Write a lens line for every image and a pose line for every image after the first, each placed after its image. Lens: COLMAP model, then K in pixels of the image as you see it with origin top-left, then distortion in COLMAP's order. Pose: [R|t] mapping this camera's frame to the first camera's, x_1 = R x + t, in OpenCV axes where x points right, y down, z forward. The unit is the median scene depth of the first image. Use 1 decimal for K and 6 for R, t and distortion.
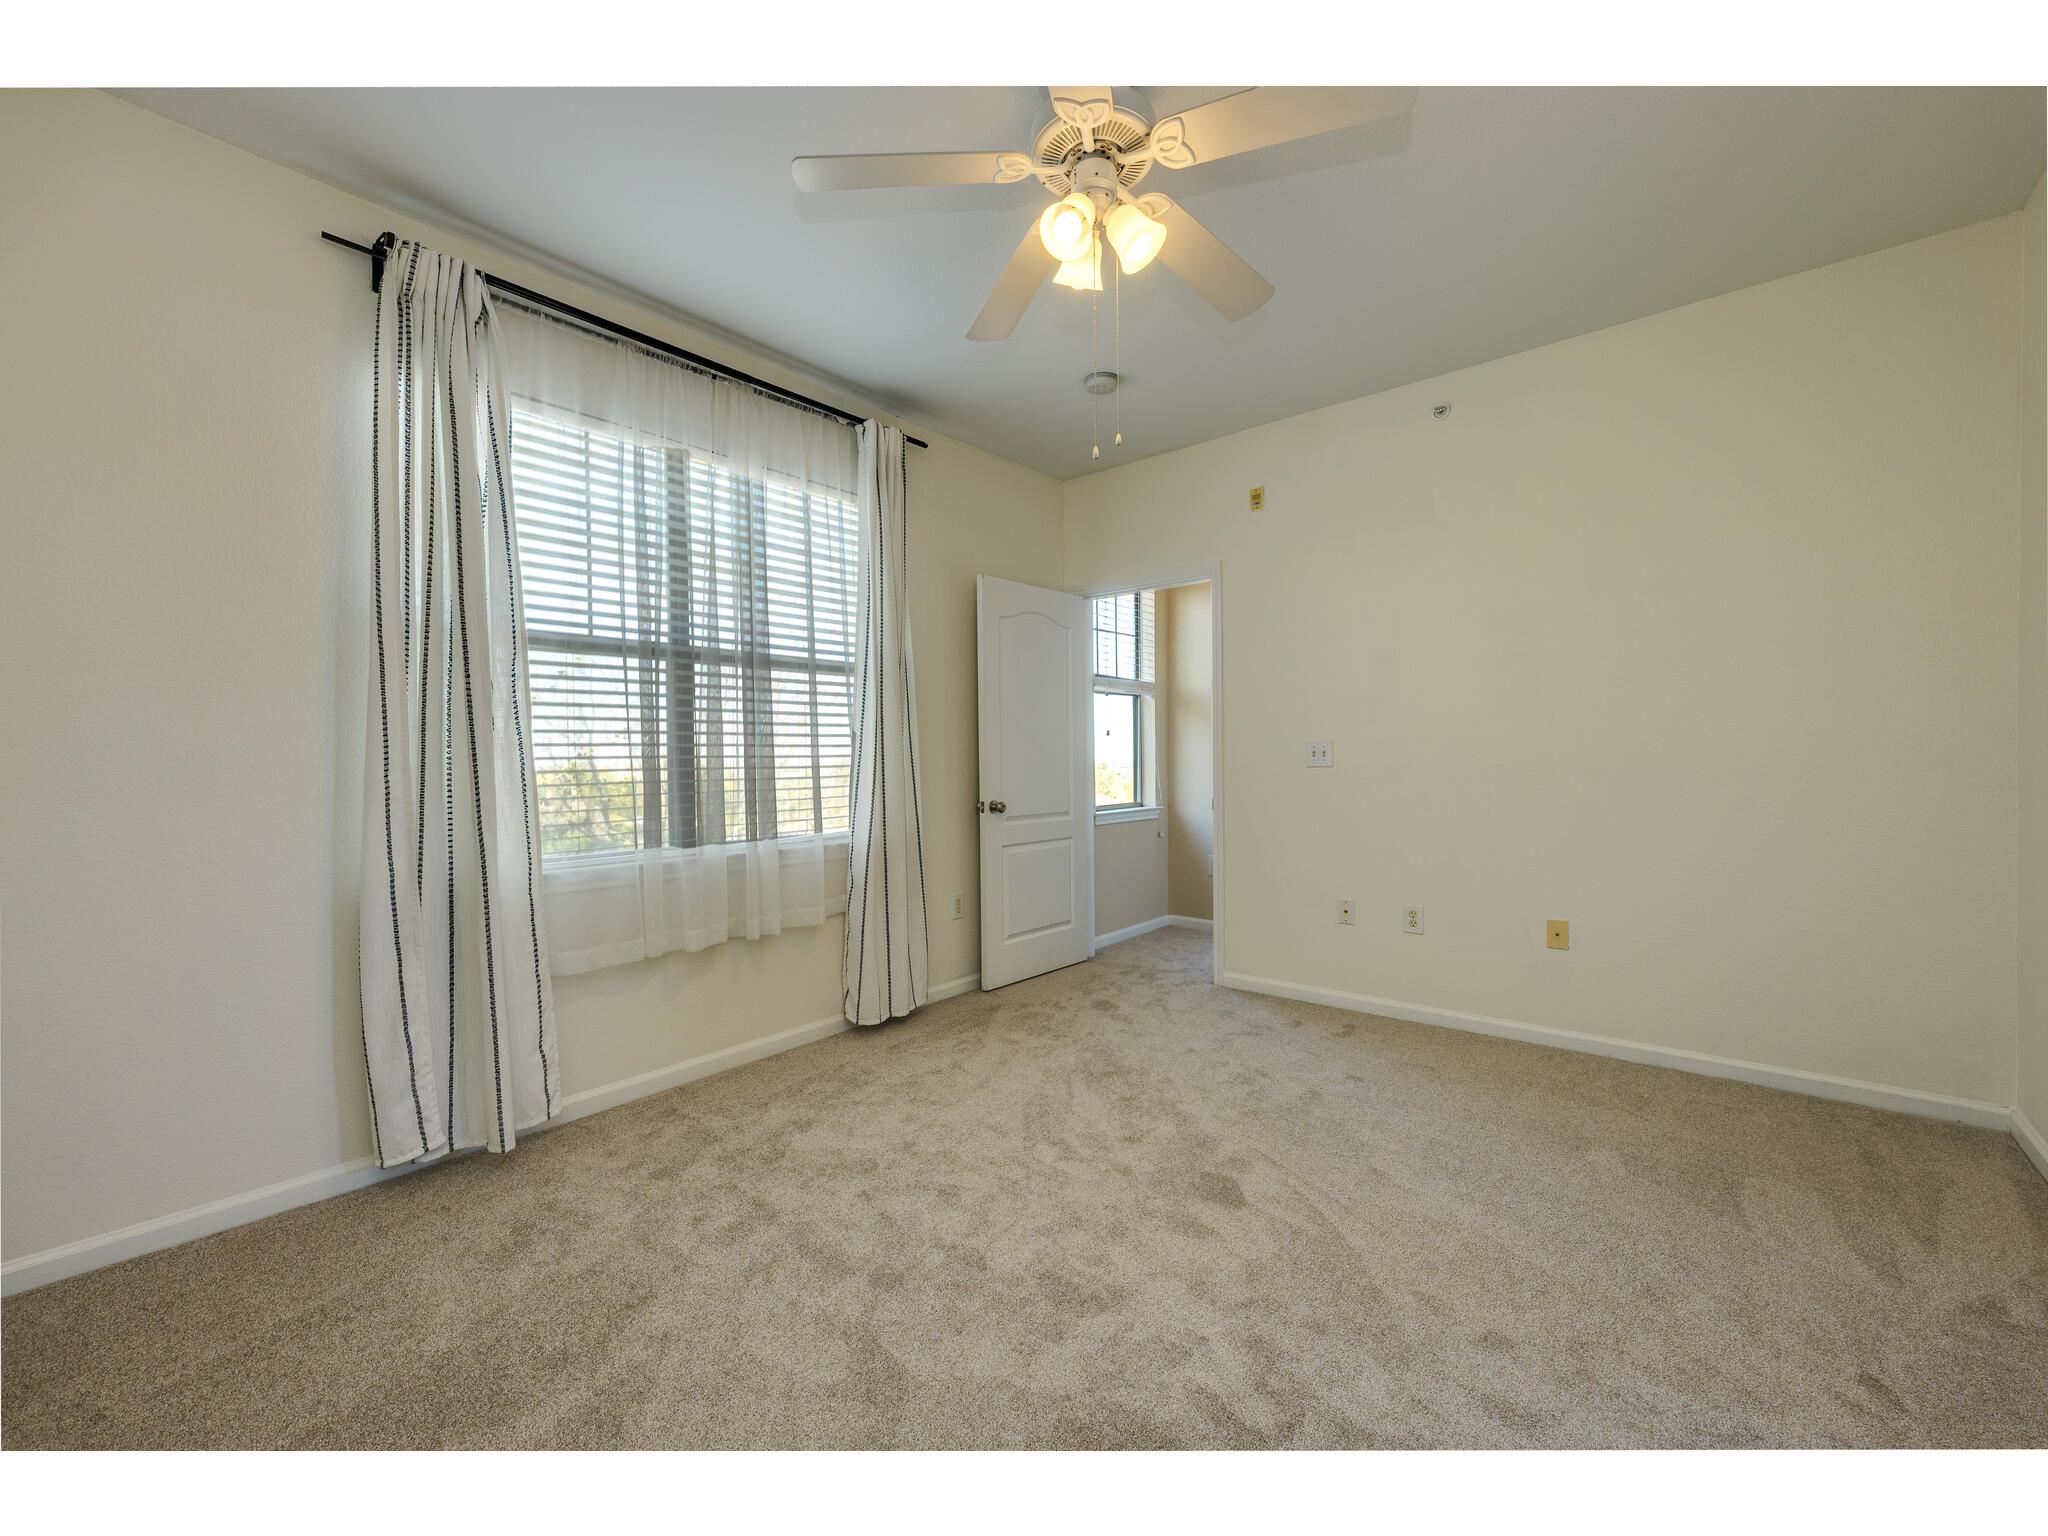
lens RADIAL K [[856.8, 0, 1024.0], [0, 856.8, 768.0], [0, 0, 1]] dist [0.001810, -0.000154]
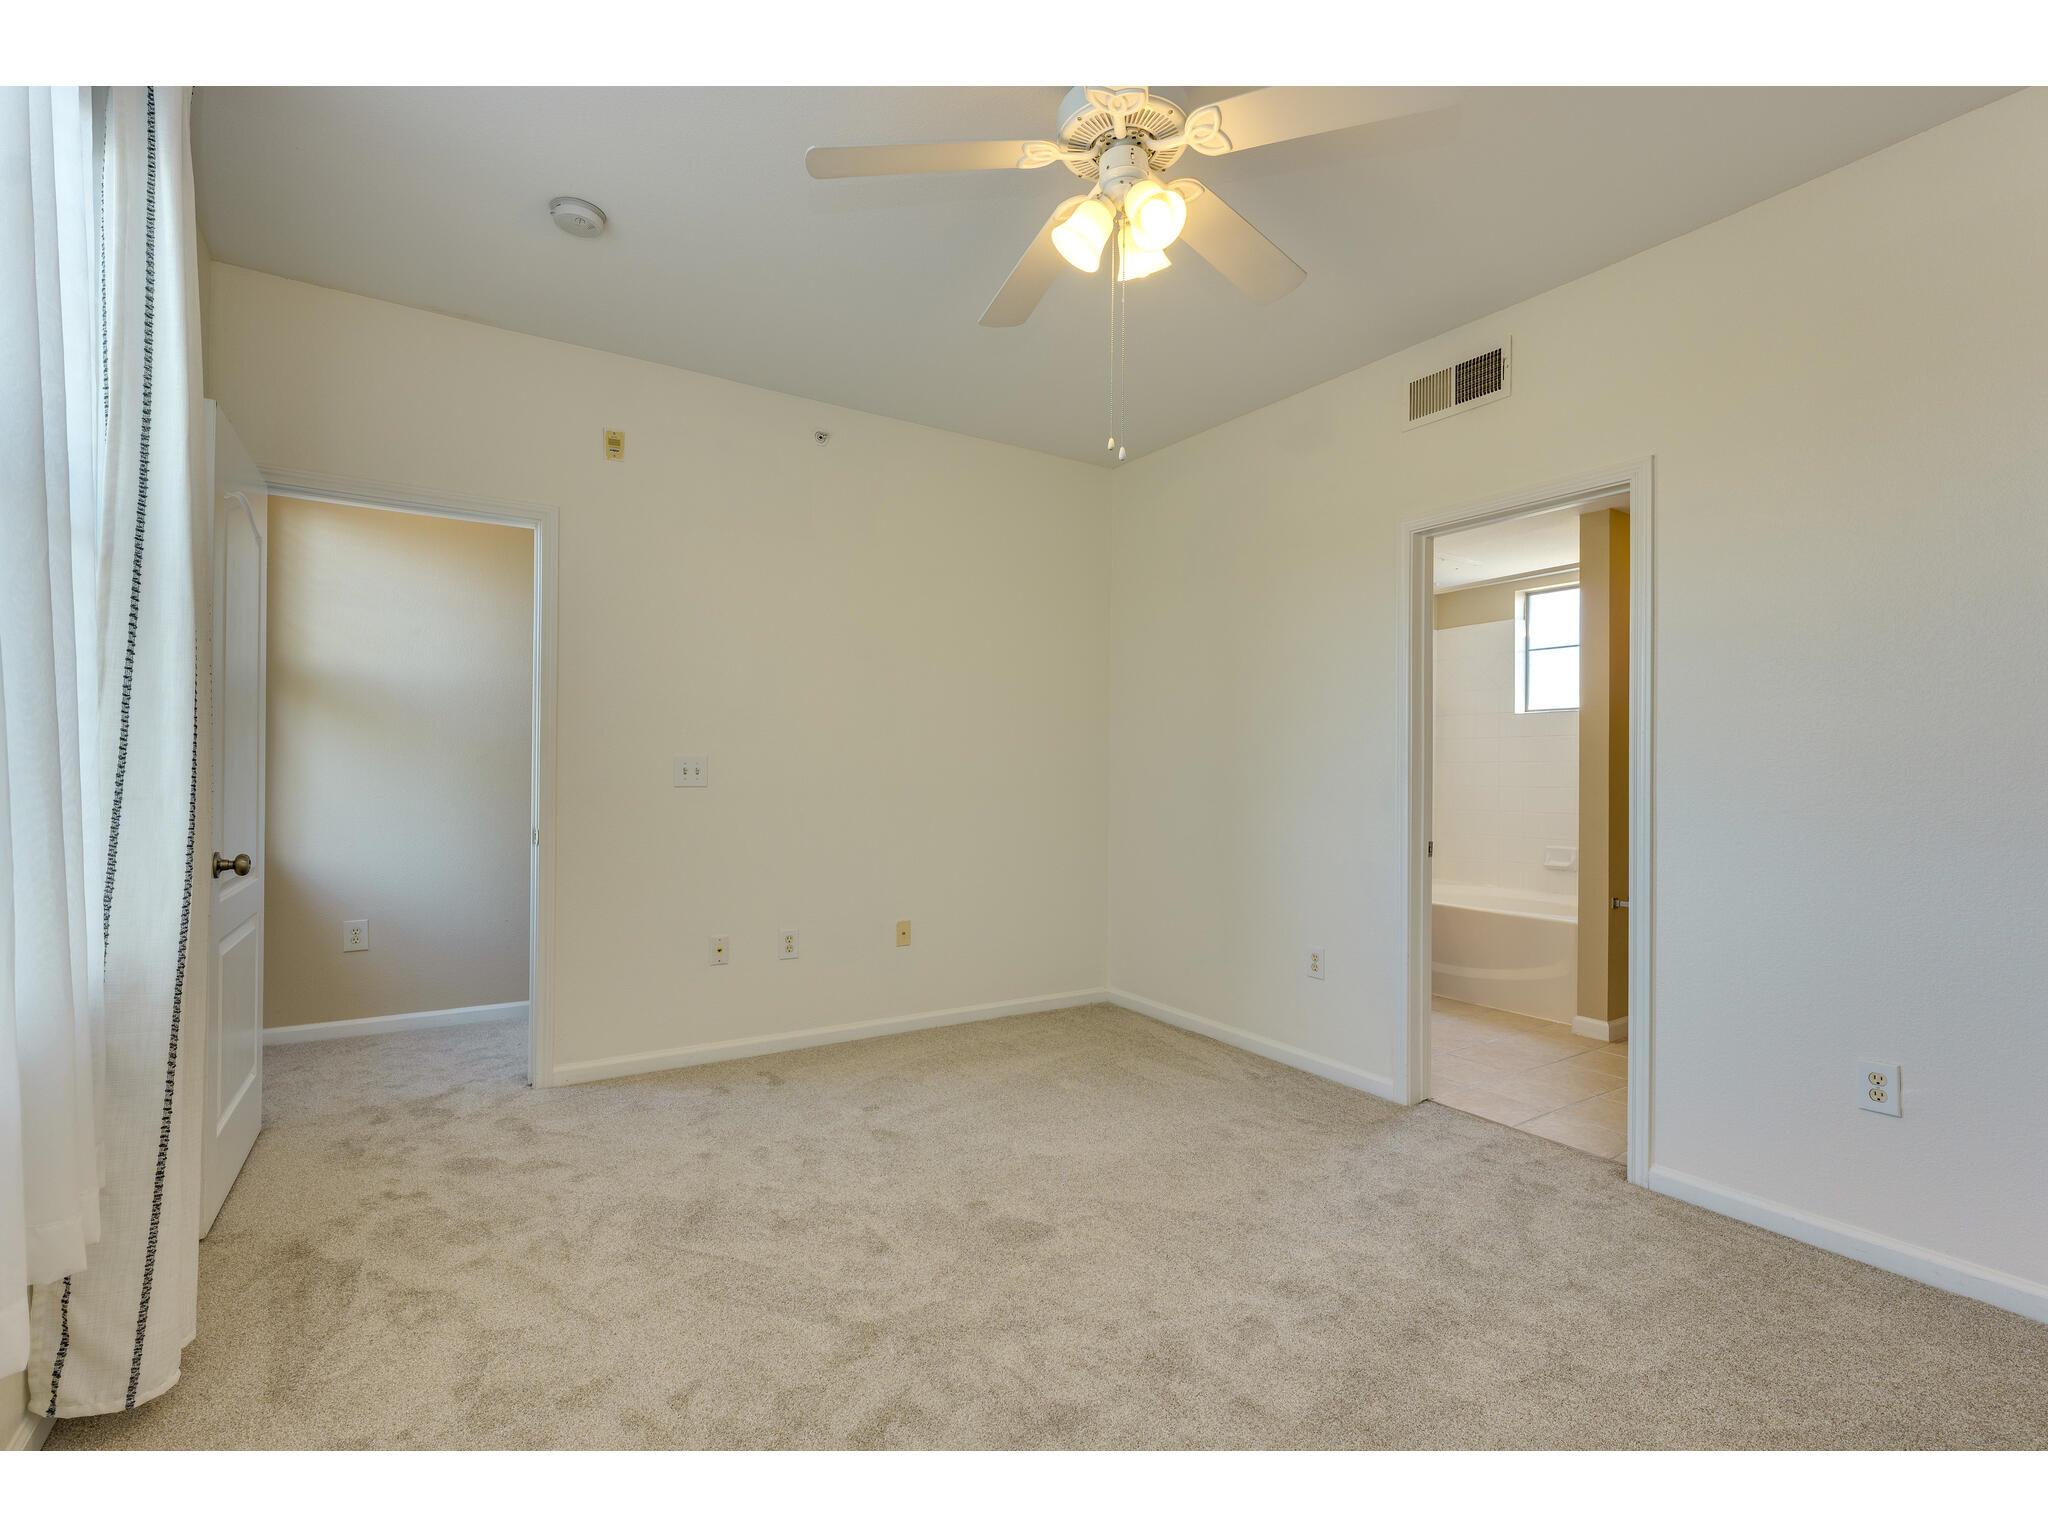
lens RADIAL K [[945.1, 0, 1030.6], [0, 945.1, 775.3], [0, 0, 1]] dist [-0.000966, -0.000173]
pose [[0.284653, 0.012339, 0.958551, -0.525841], [0.005356, 0.999881, -0.014461, 0.002950], [-0.958616, 0.009251, 0.284553, 0.464536]]
